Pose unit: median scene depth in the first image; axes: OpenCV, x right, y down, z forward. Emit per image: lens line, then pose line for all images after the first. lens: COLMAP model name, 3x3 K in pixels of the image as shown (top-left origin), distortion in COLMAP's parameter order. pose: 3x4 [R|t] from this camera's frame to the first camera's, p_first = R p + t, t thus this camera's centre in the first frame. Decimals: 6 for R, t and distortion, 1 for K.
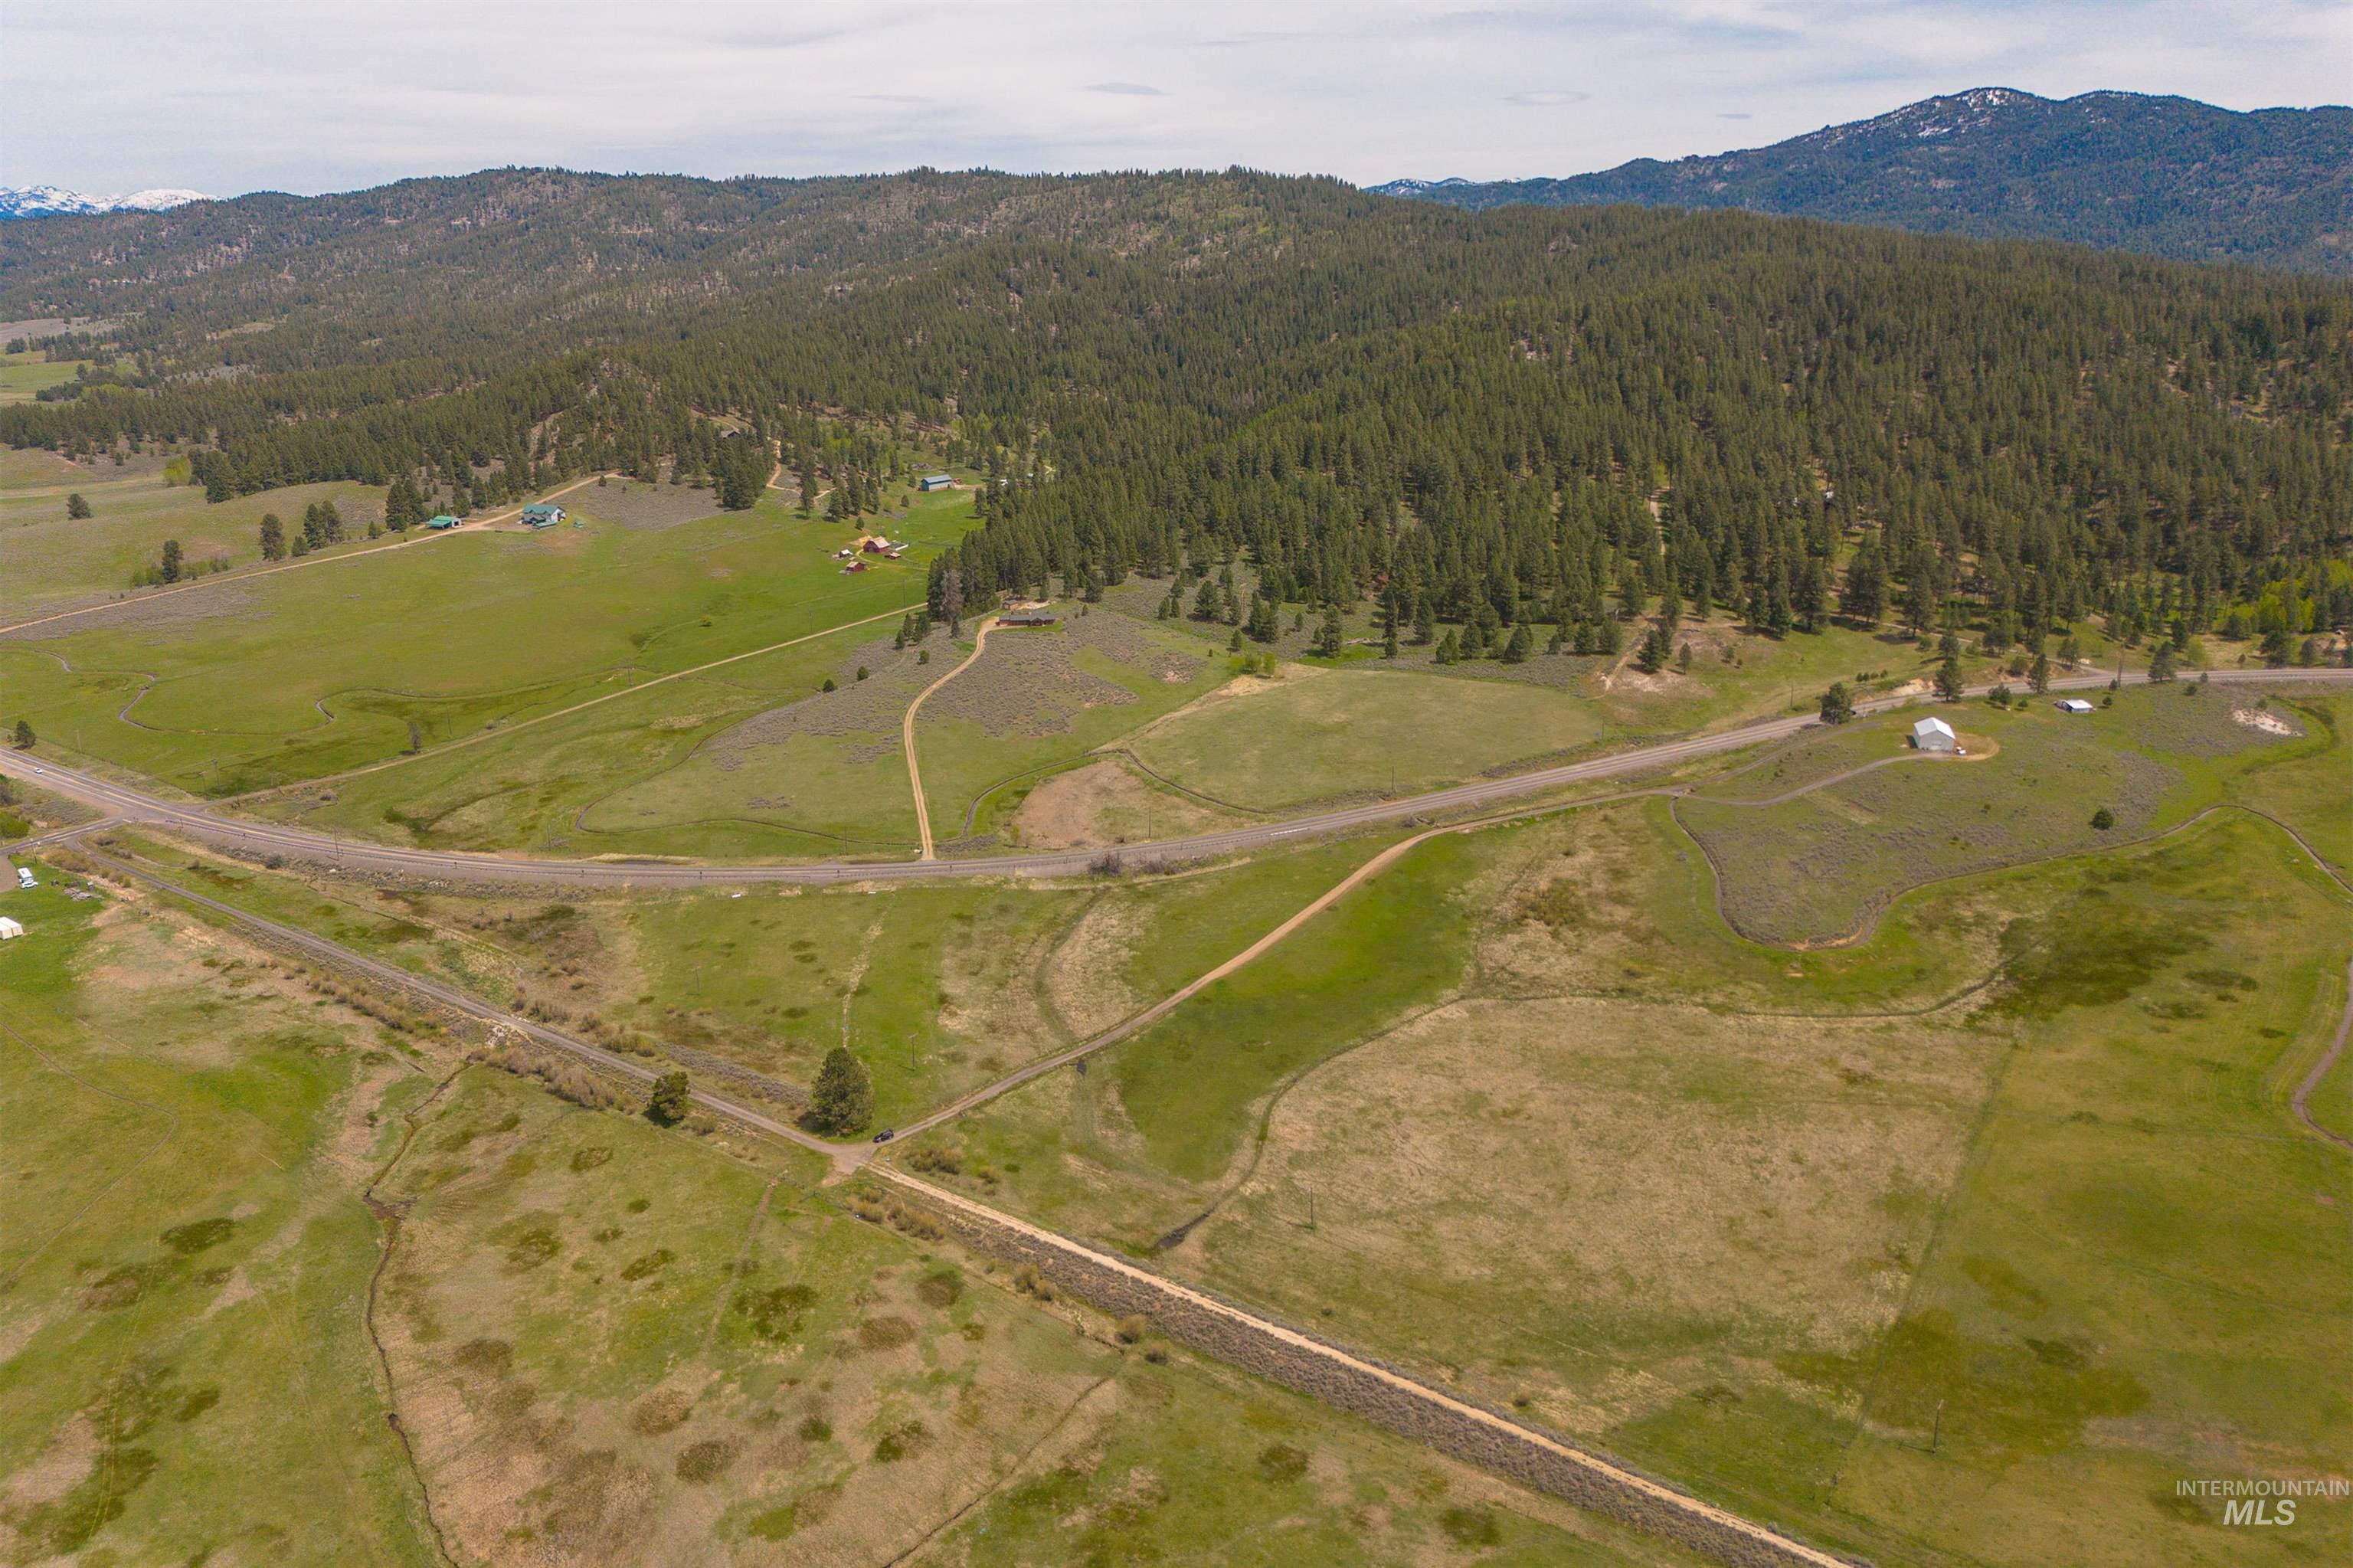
lens RADIAL K [[1657.1, 0, 1170.8], [0, 1657.1, 710.4], [0, 0, 1]] dist [0.077343, -0.071103]
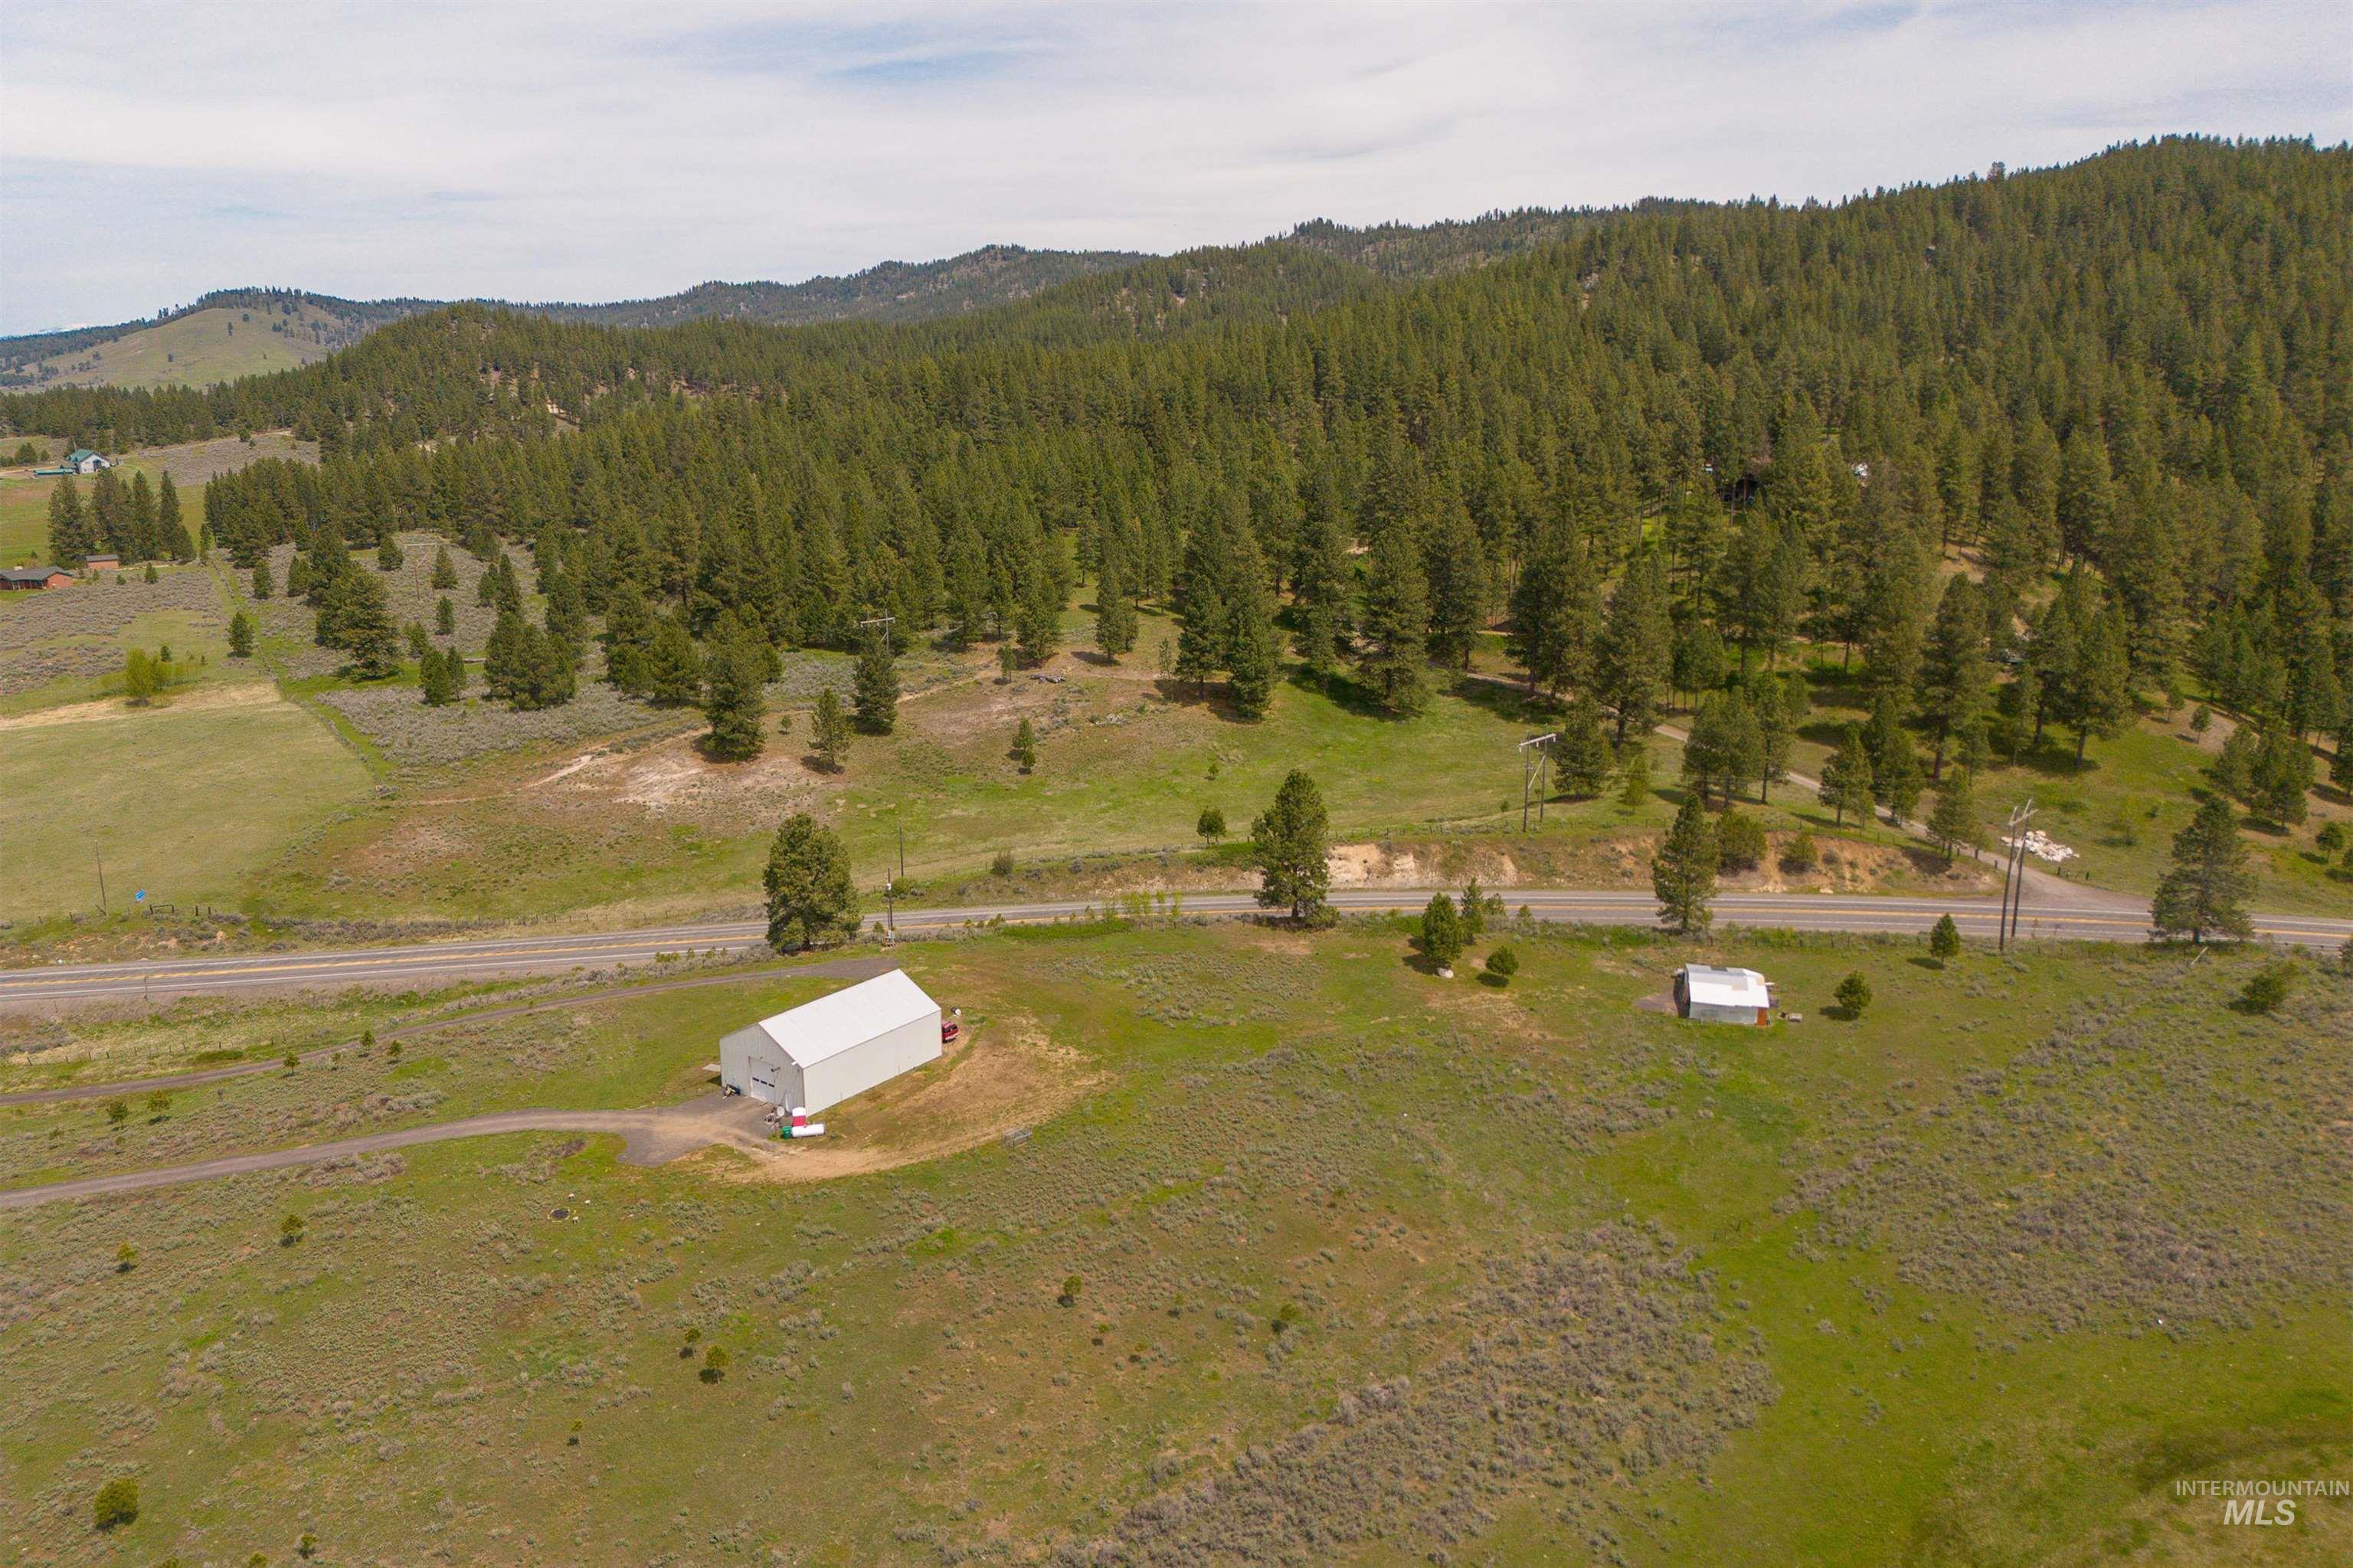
lens RADIAL K [[1653.2, 0, 1176.5], [0, 1653.2, 784.0], [0, 0, 1]] dist [0.084587, -0.084895]
pose [[0.941171, 0.090507, -0.325584, 0.607089], [-0.099182, 0.995018, -0.010107, -0.027983], [0.323047, 0.041804, 0.945459, 0.808138]]
